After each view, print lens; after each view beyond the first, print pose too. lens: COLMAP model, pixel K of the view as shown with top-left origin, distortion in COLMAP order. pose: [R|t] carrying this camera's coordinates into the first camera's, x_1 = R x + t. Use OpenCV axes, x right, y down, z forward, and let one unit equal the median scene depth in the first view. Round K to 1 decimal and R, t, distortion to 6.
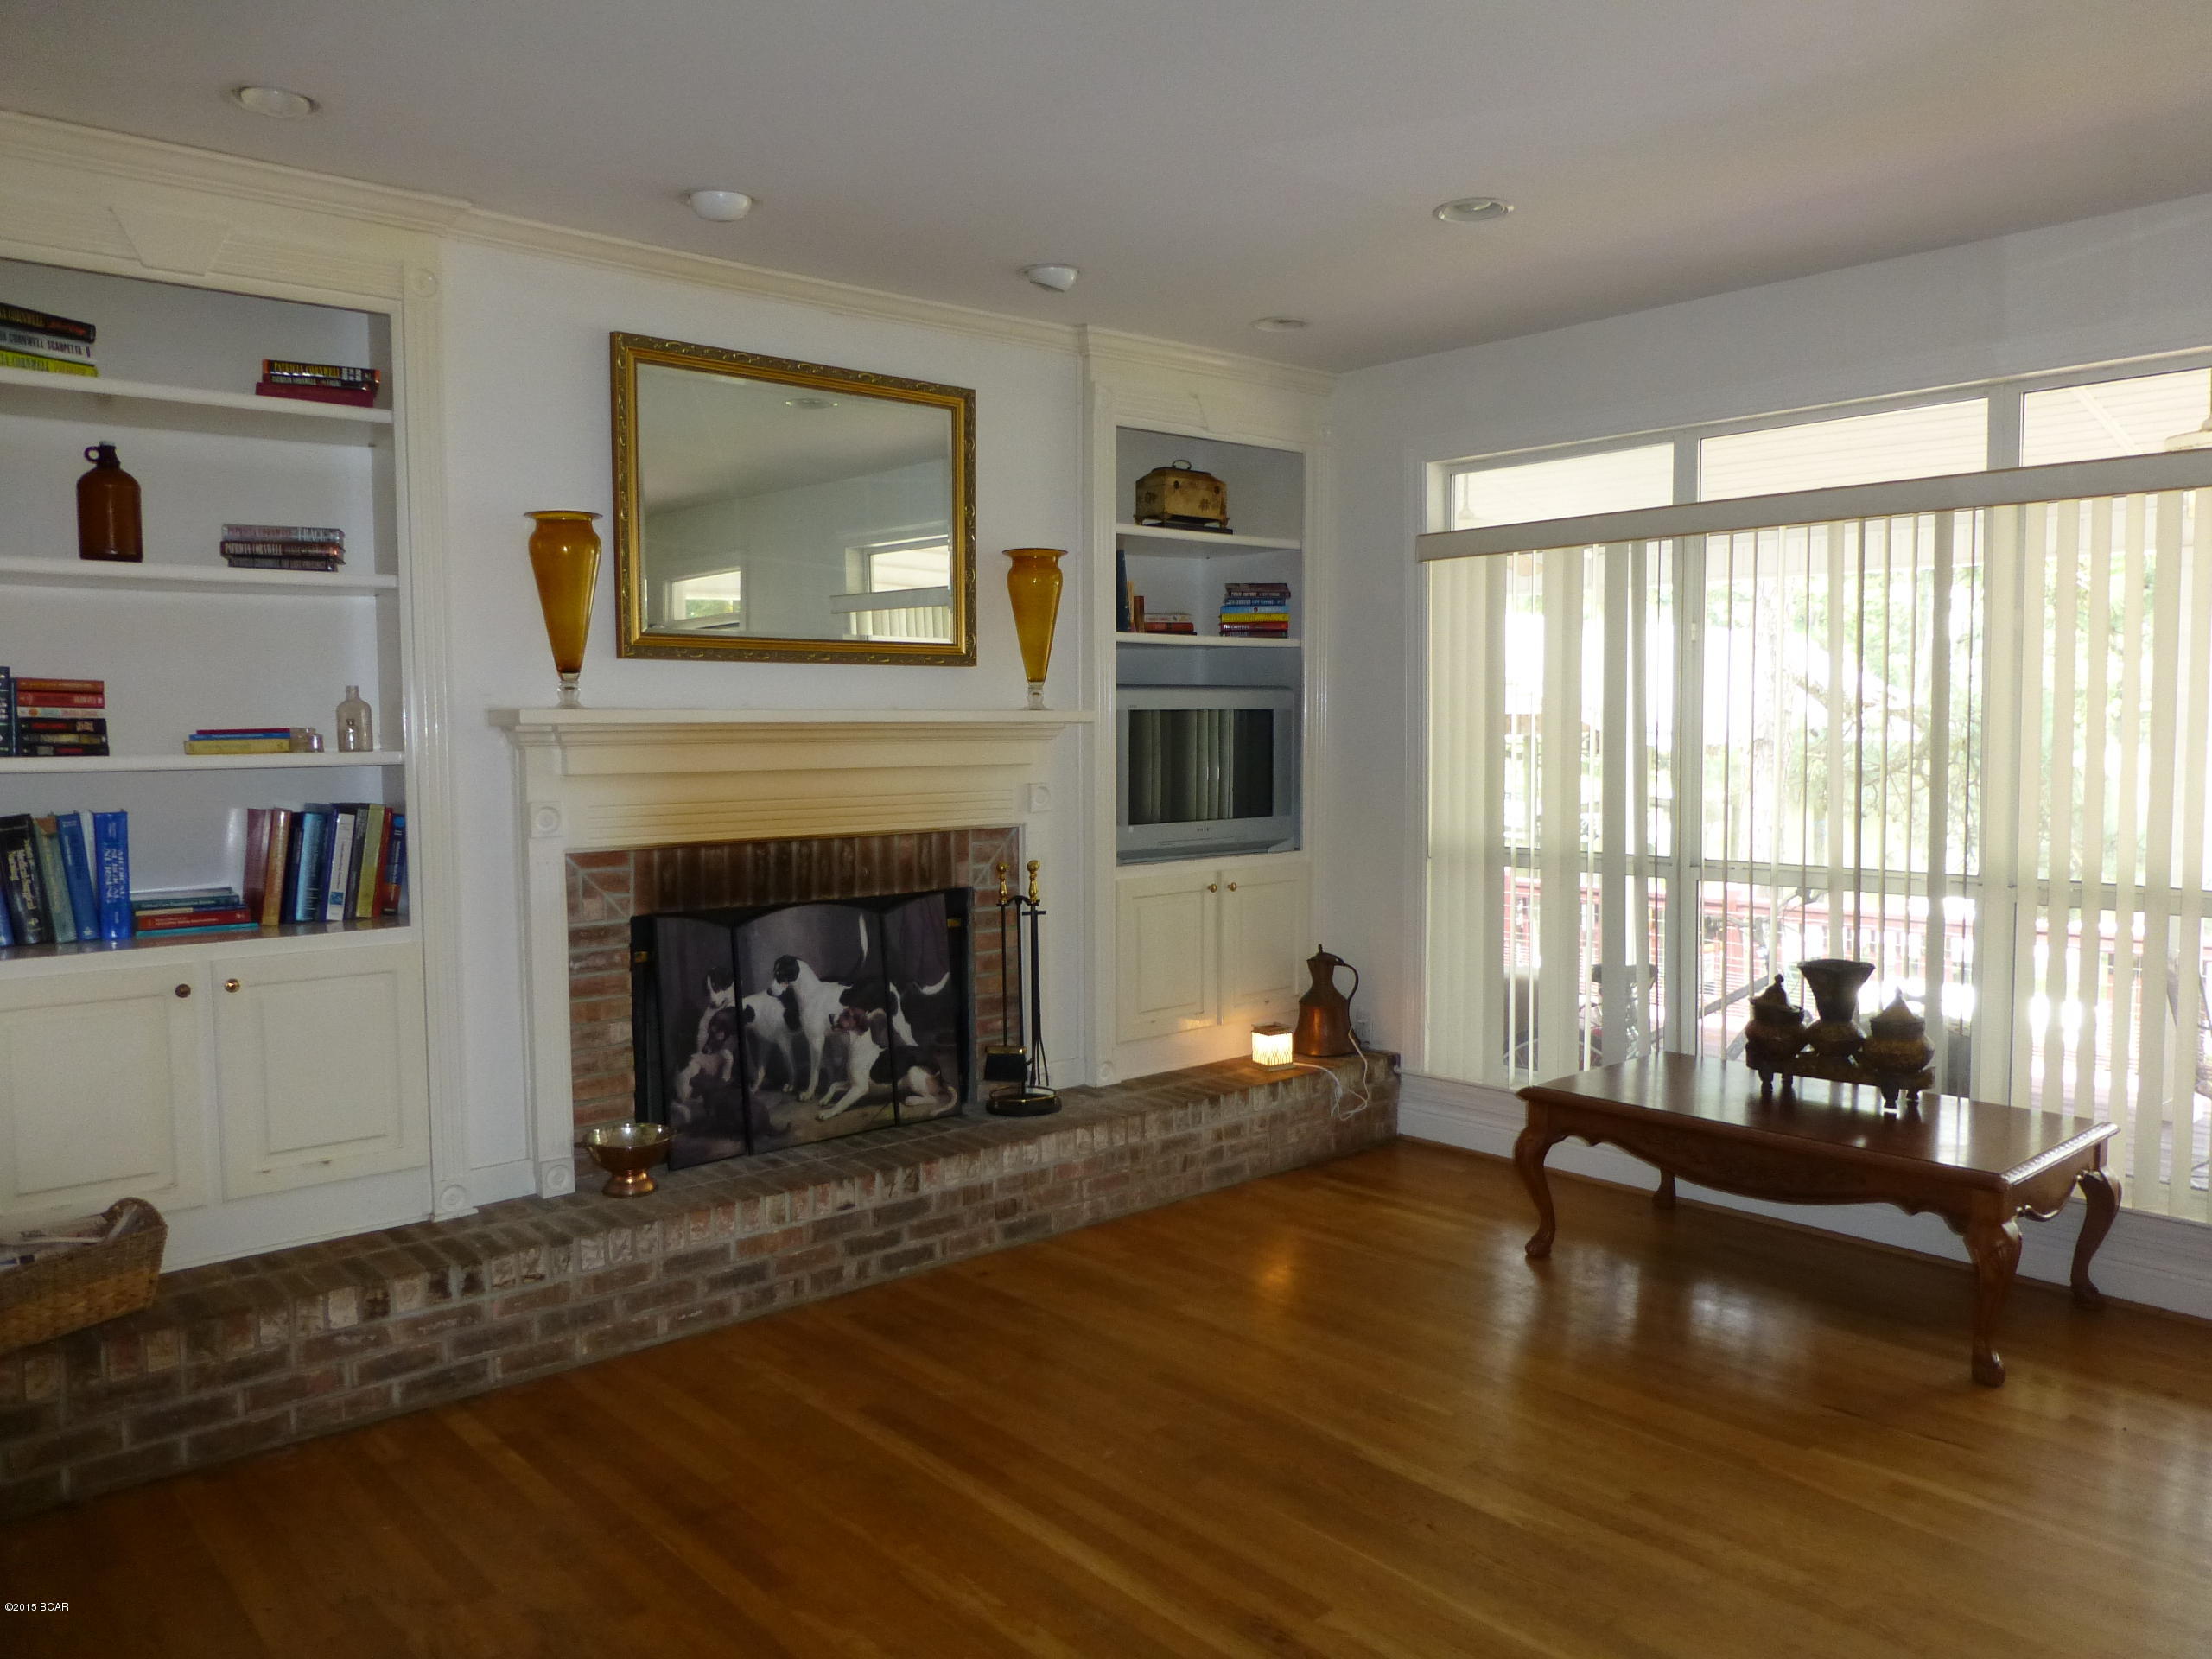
lens RADIAL K [[1628.8, 0, 1106.0], [0, 1628.8, 829.5], [0, 0, 1]] dist [-0.018590, 0.025222]
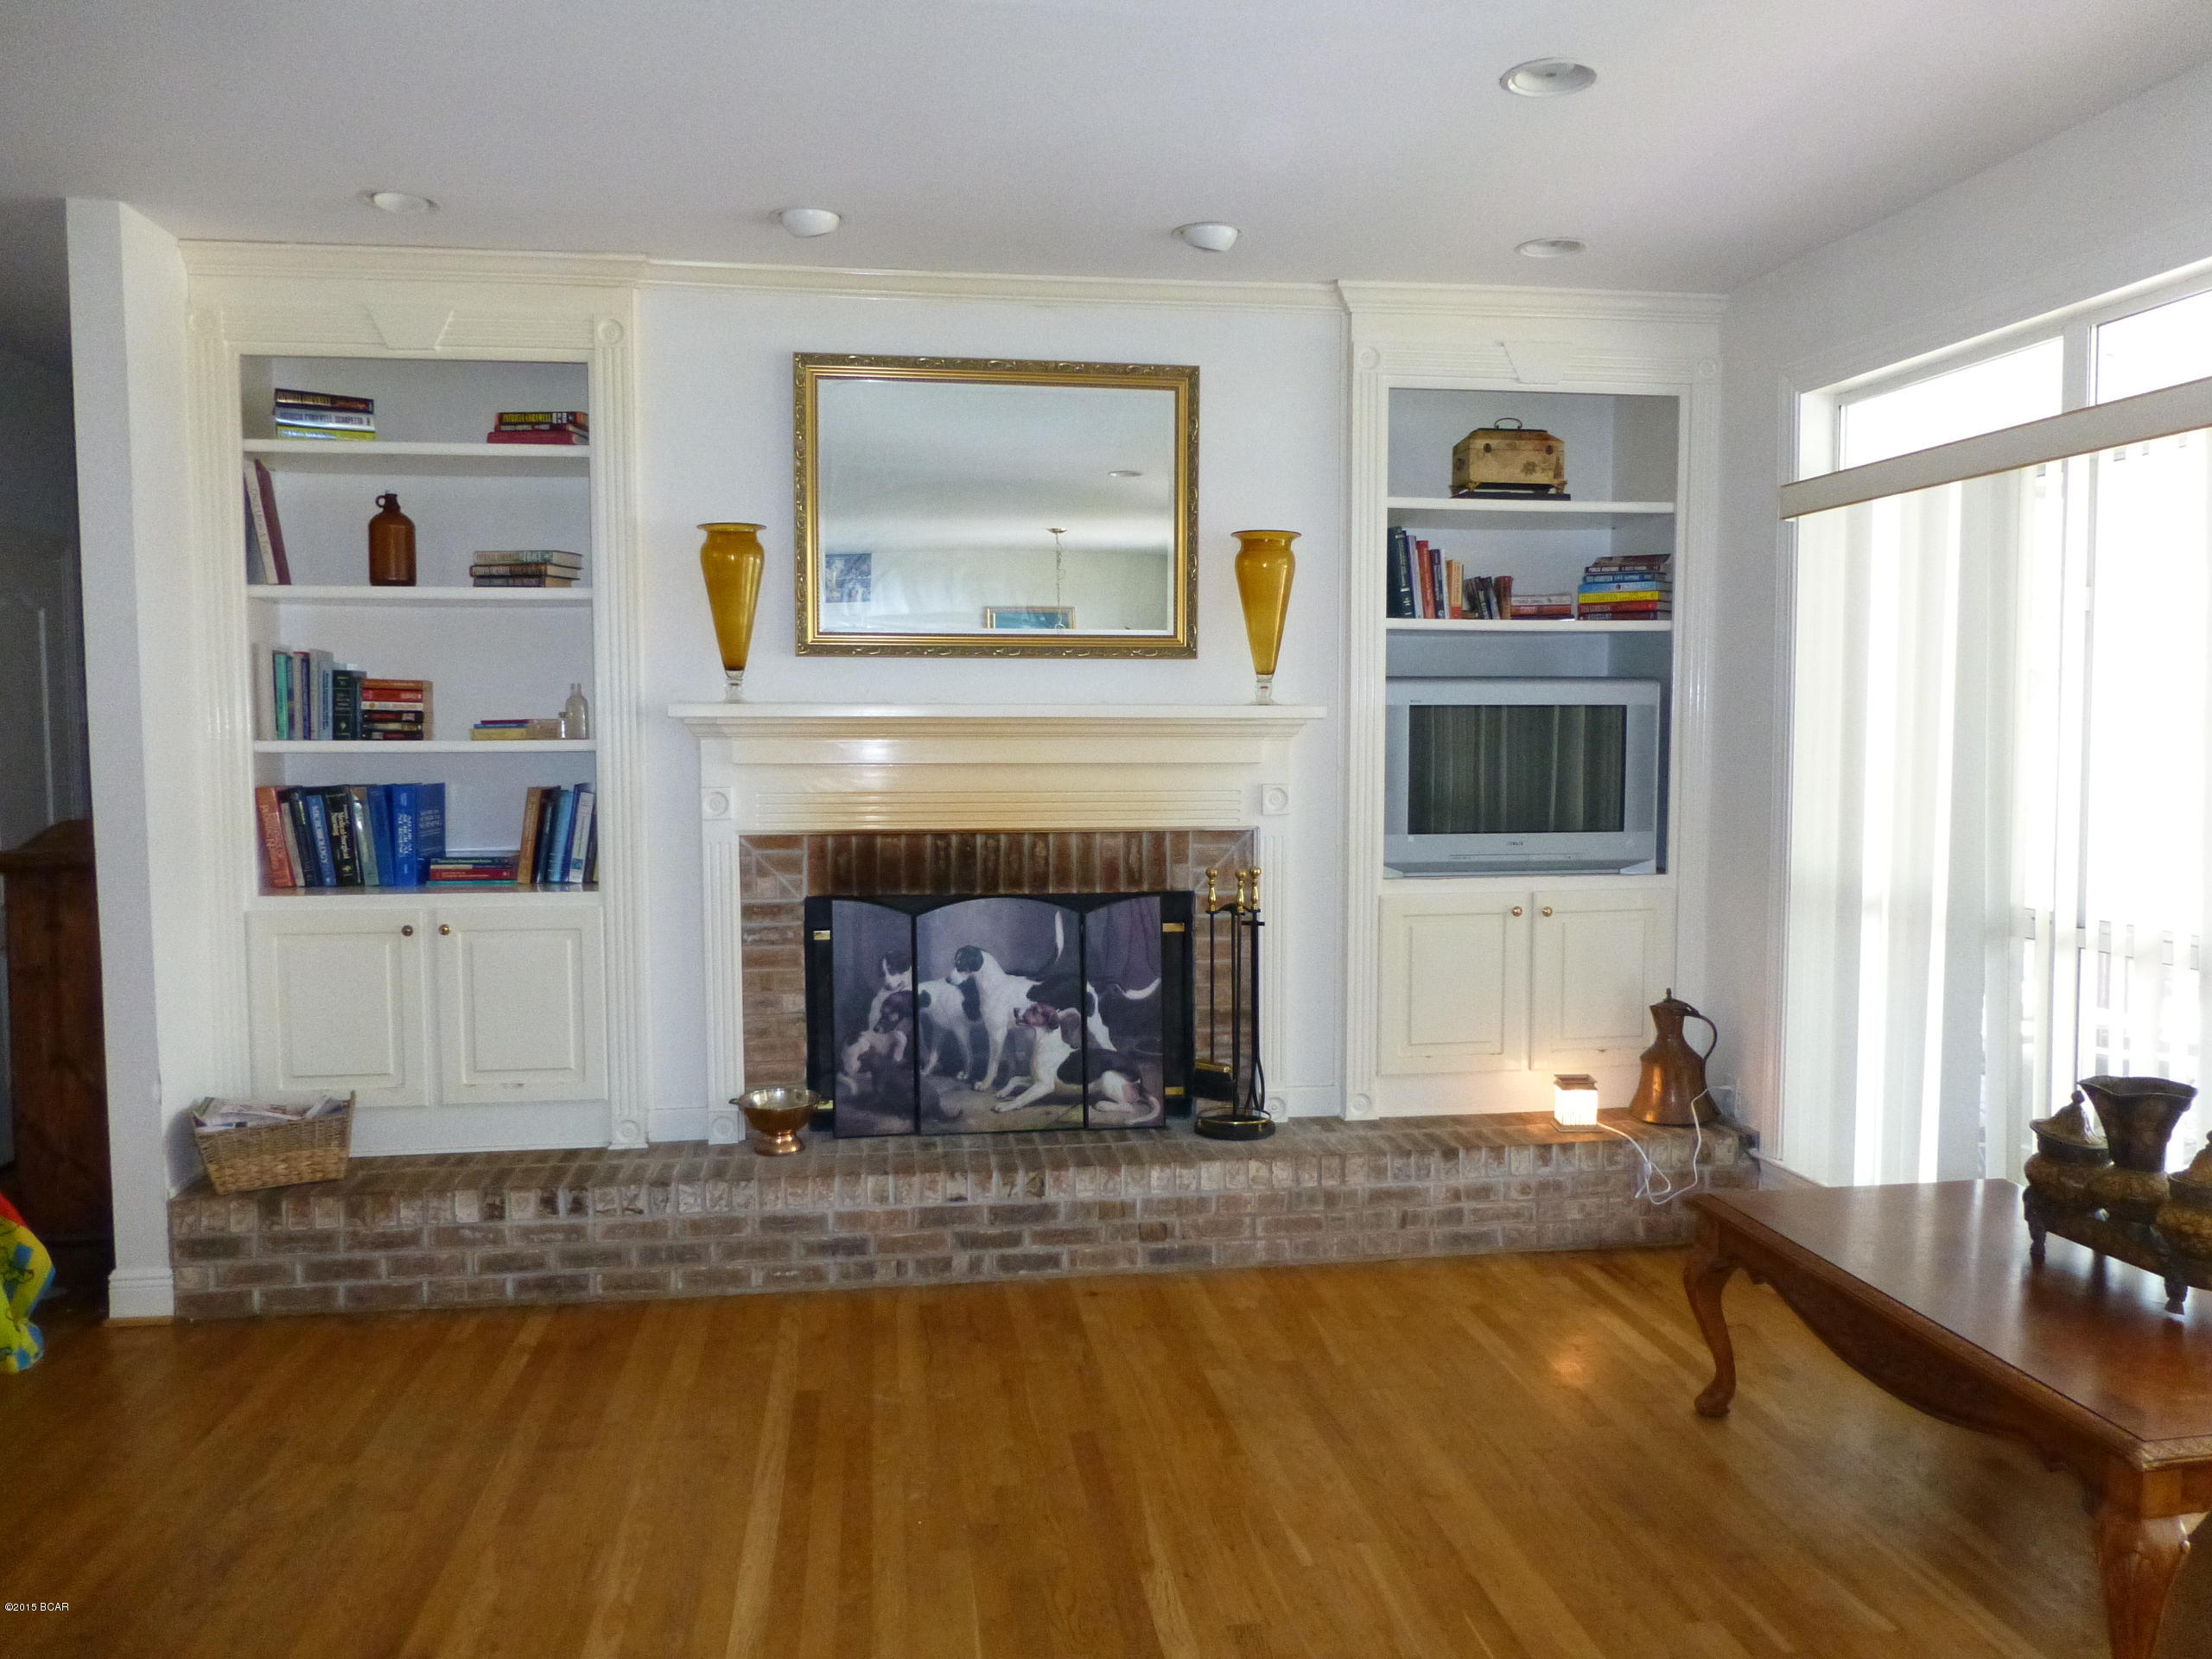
lens RADIAL K [[1628.8, 0, 1106.0], [0, 1628.8, 829.5], [0, 0, 1]] dist [-0.018590, 0.025222]
pose [[0.840668, 0.043448, -0.539804, 0.433419], [-0.041090, 0.999021, 0.016417, -0.015980], [0.539989, 0.008379, 0.841630, 0.193078]]
